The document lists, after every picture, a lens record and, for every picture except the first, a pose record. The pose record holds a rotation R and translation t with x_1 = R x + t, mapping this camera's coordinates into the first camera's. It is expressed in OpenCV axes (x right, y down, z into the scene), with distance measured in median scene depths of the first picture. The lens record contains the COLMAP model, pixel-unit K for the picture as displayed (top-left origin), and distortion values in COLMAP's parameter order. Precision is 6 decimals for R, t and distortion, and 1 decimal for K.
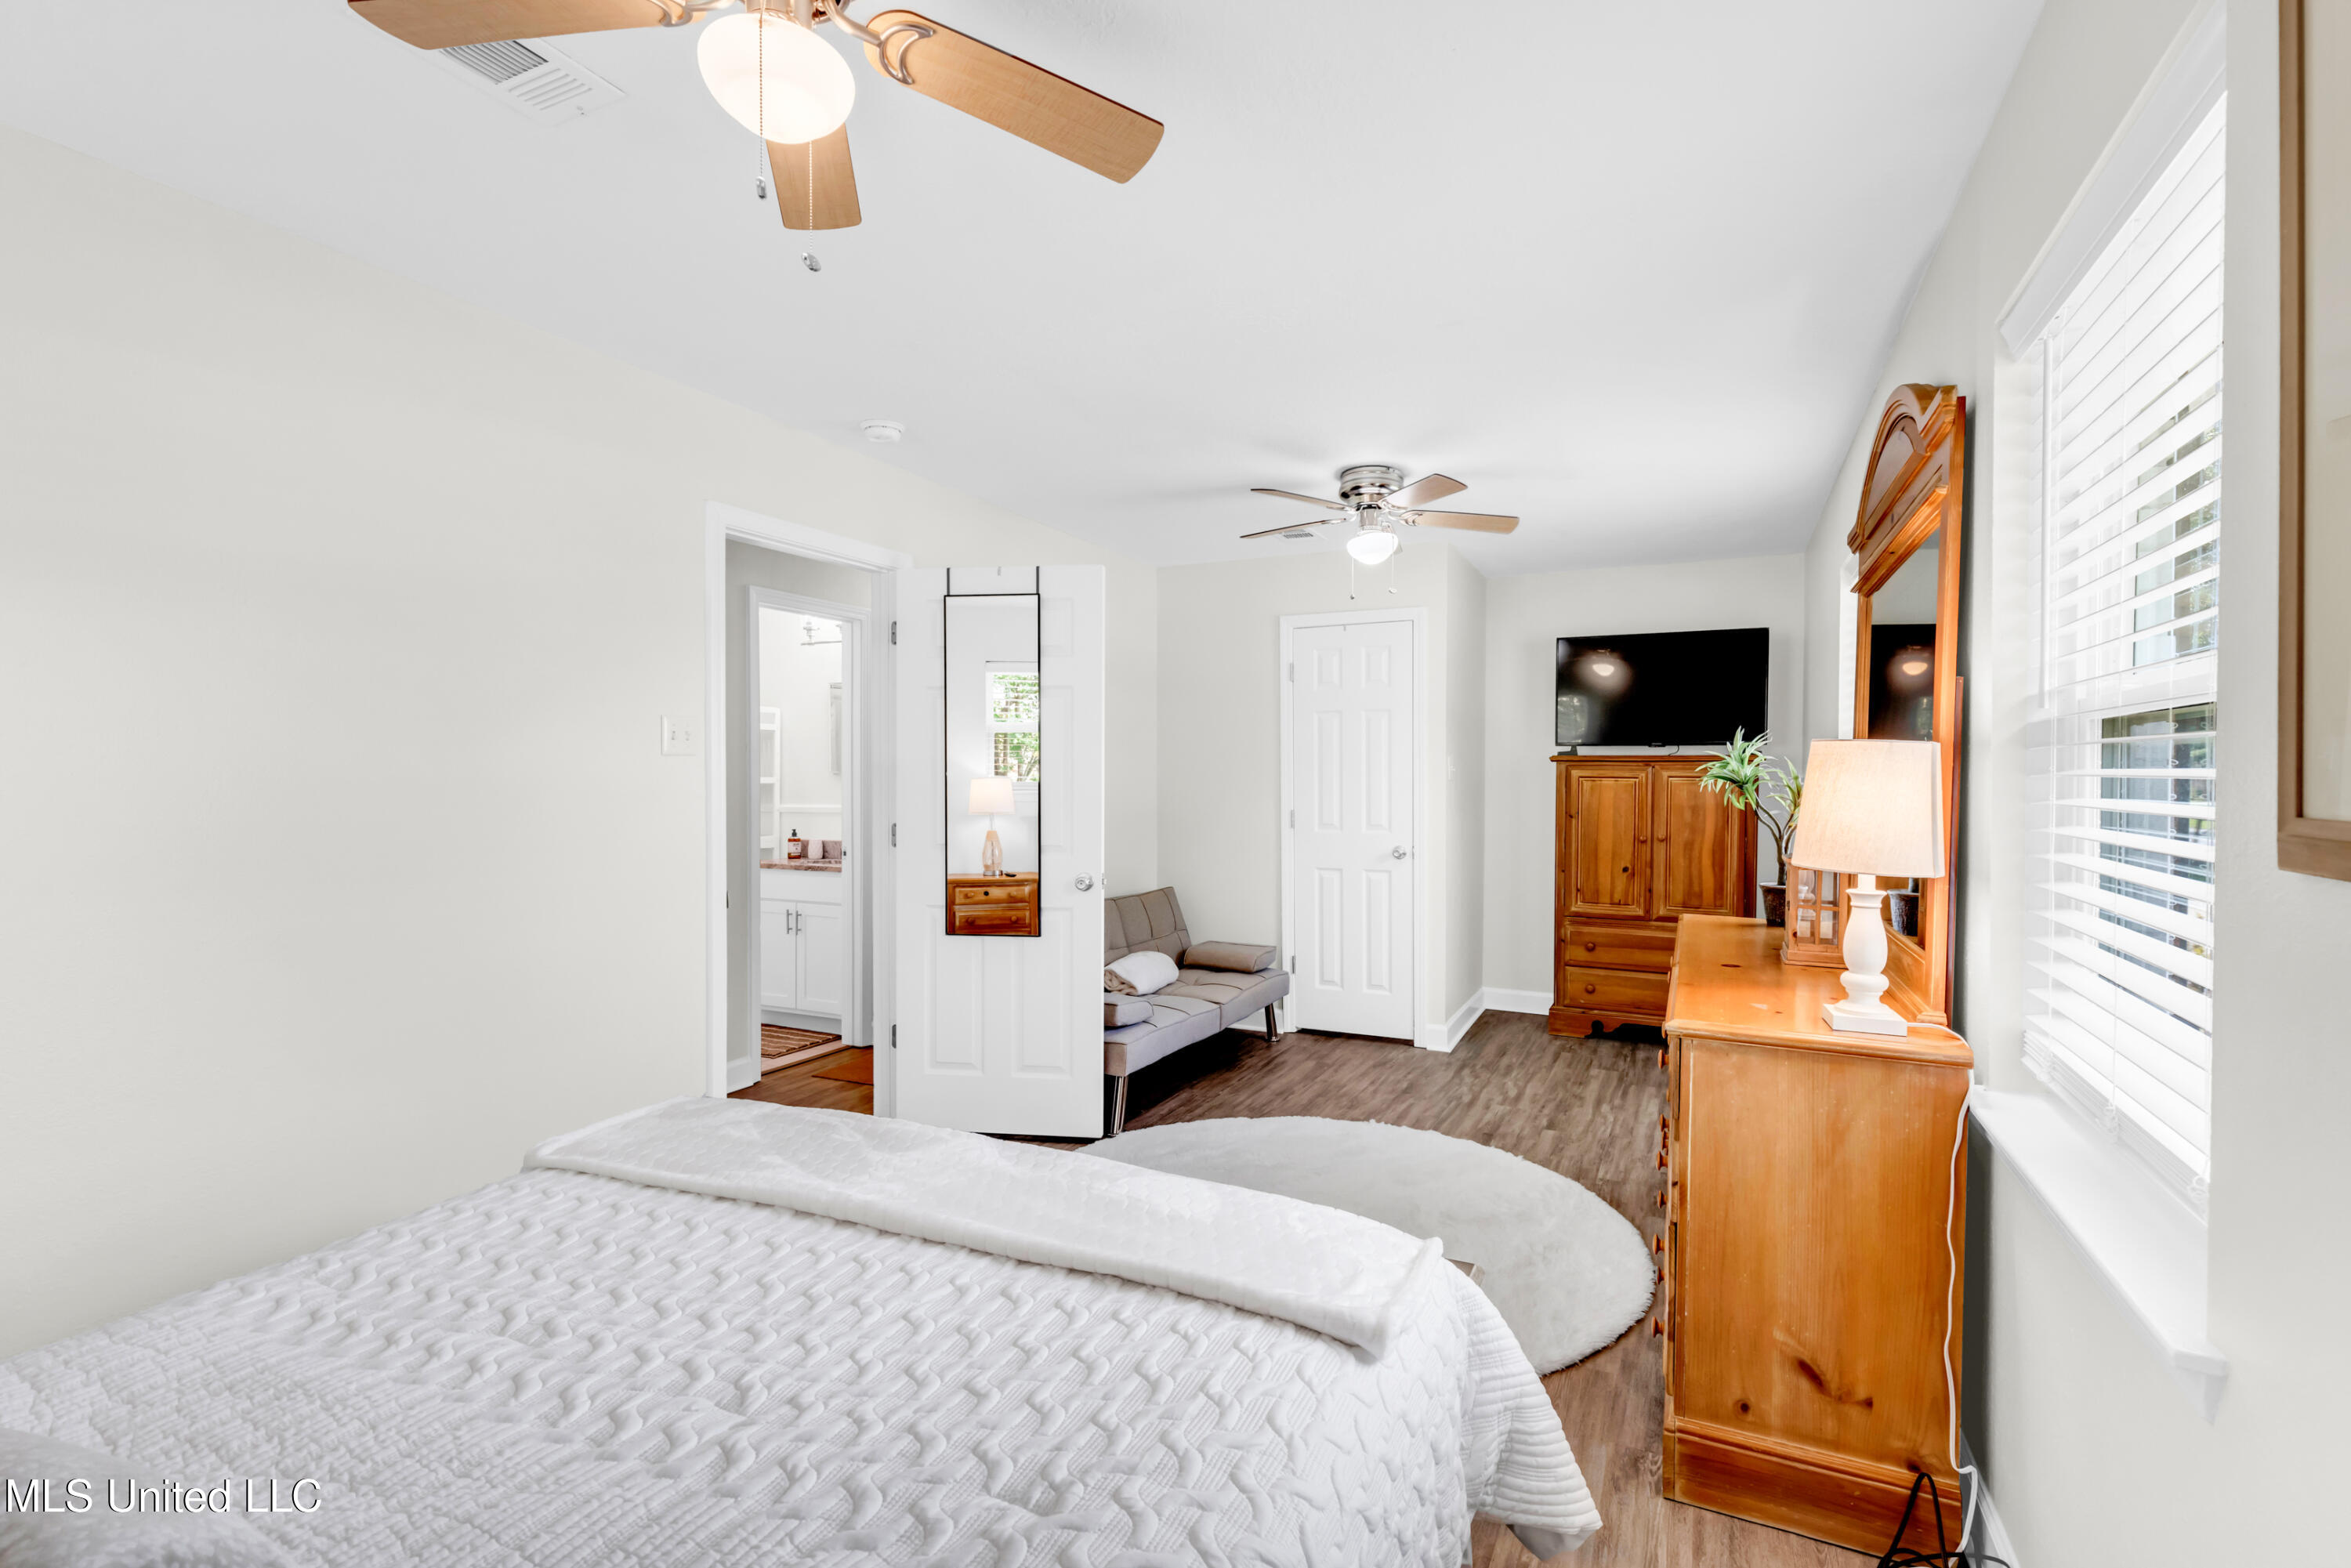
lens RADIAL K [[1065.0, 0, 1173.8], [0, 1065.0, 789.1], [0, 0, 1]] dist [-0.000539, -0.000273]
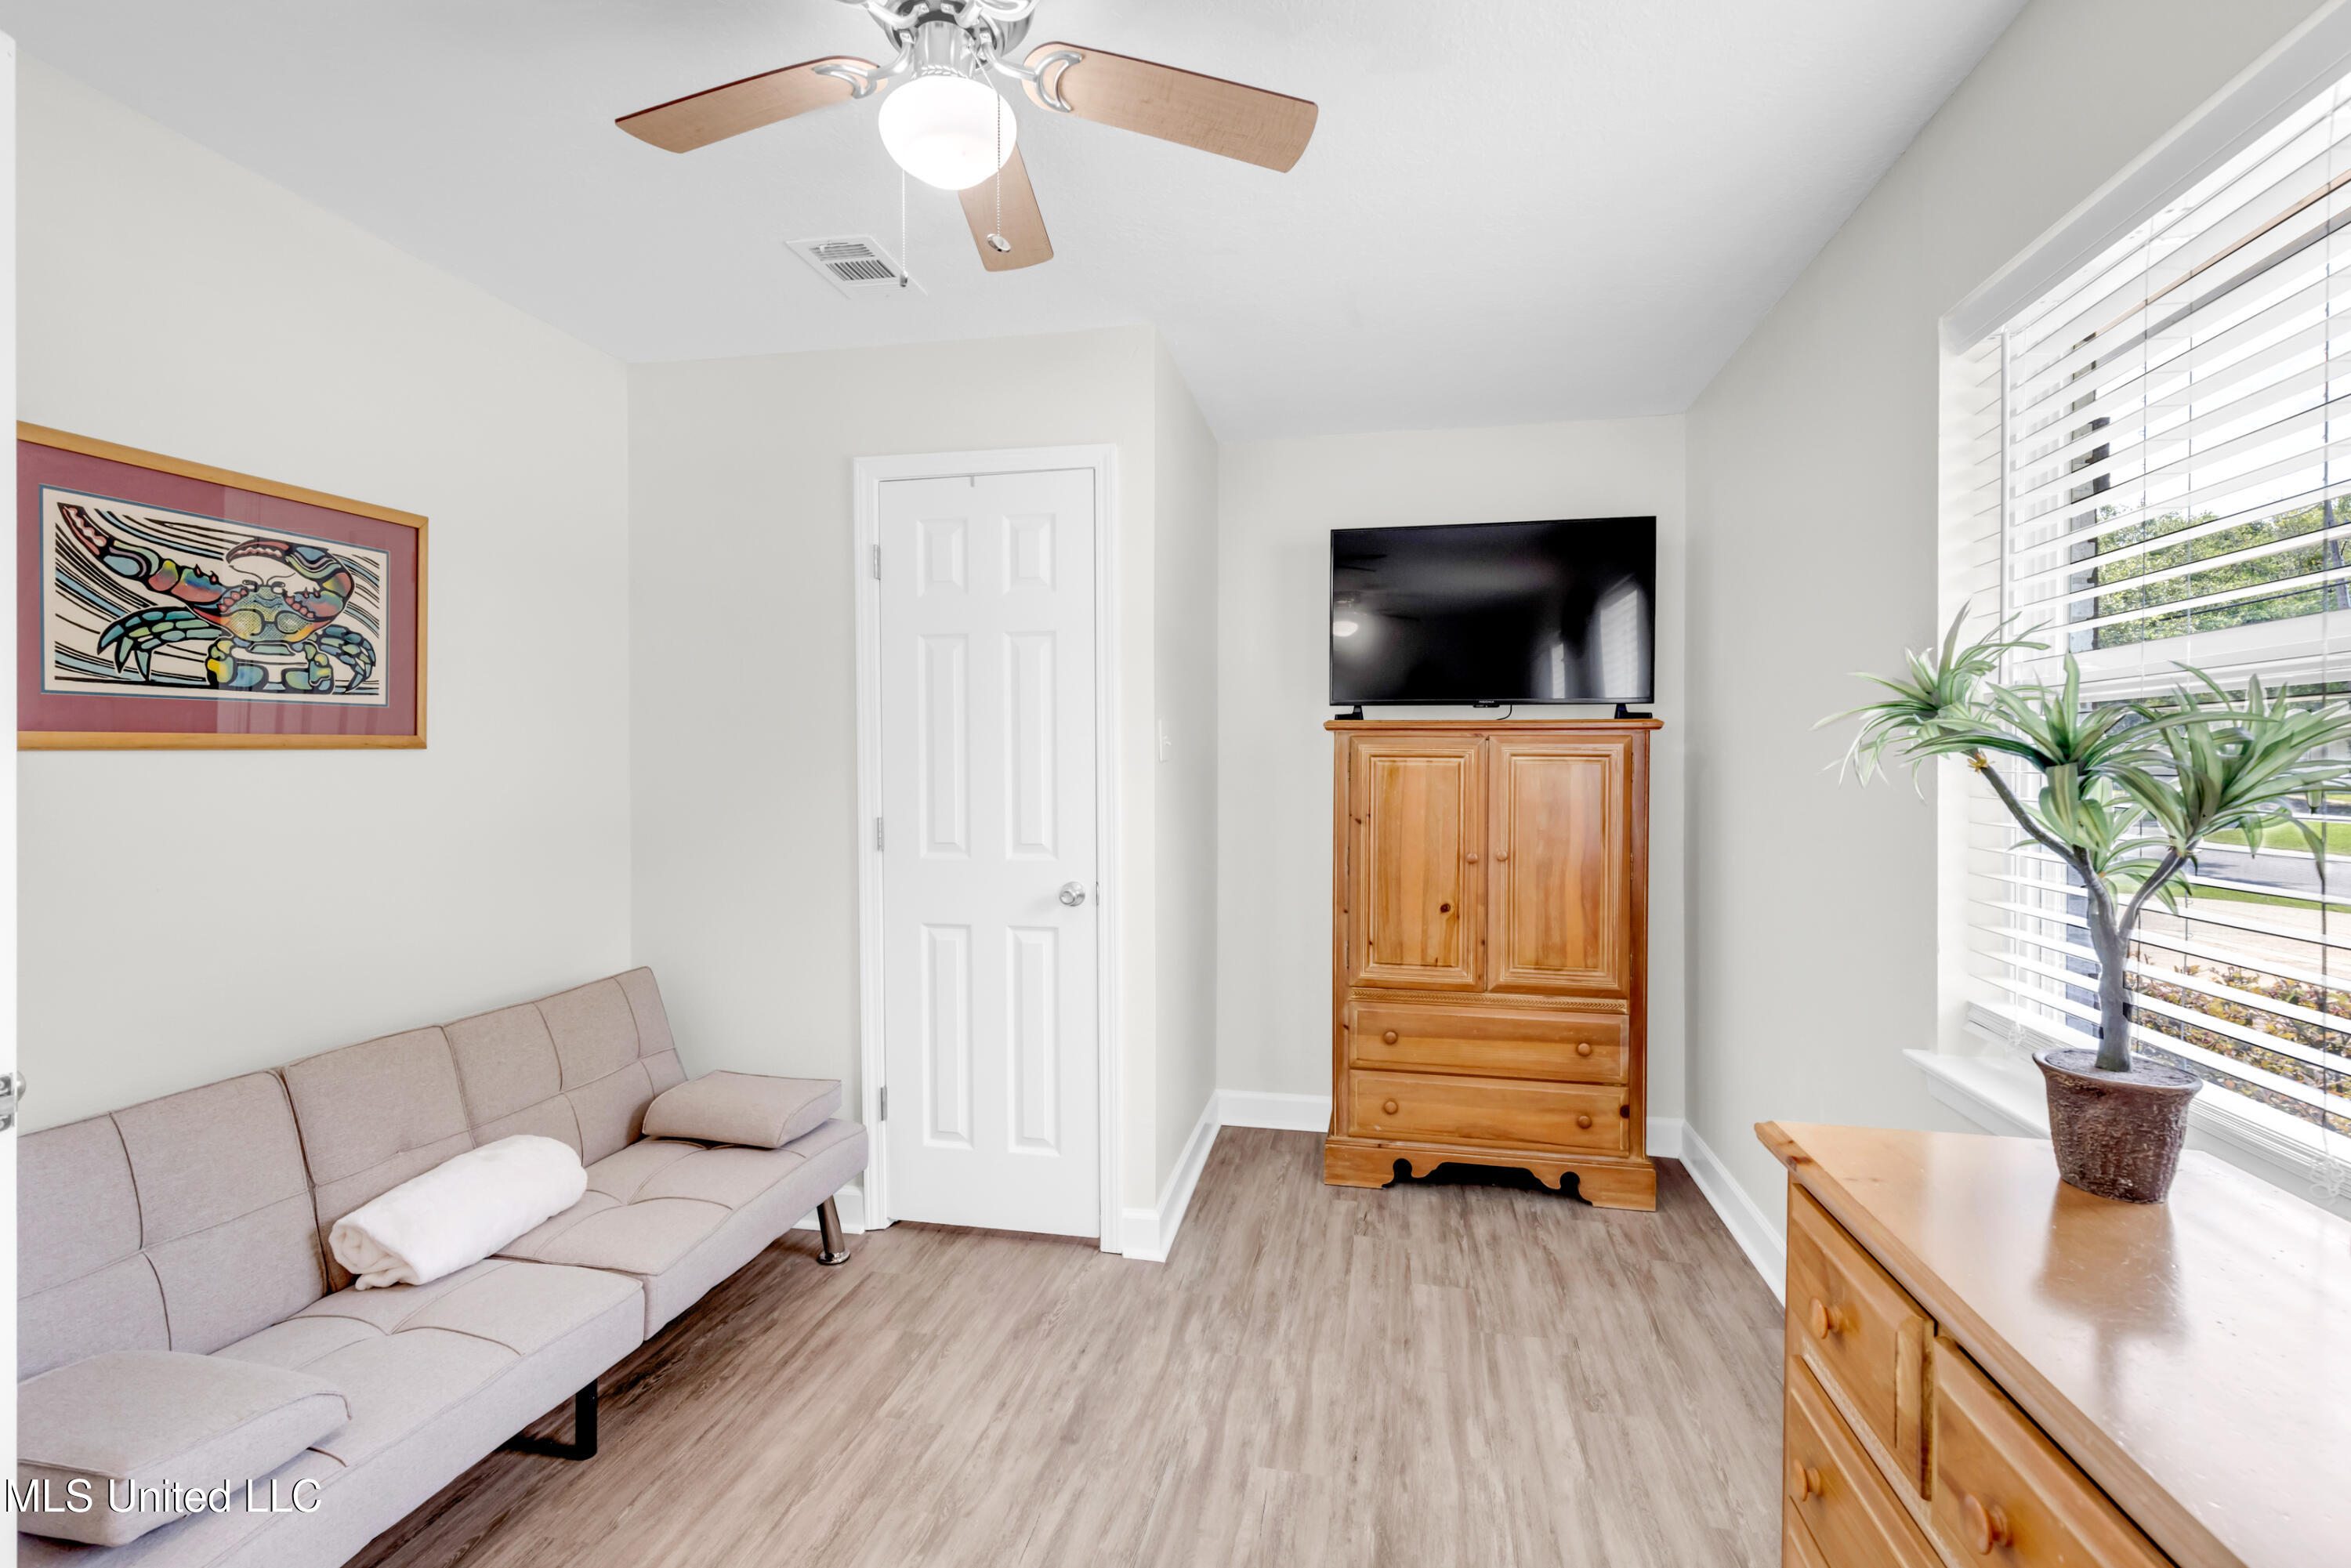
lens RADIAL K [[1065.0, 0, 1175.0], [0, 1065.0, 776.4], [0, 0, 1]] dist [-0.000539, -0.000273]
pose [[0.967427, -0.006367, 0.253069, 0.125671], [0.006867, 0.999976, -0.001095, 0.000278], [-0.253056, 0.002797, 0.967448, 0.461586]]
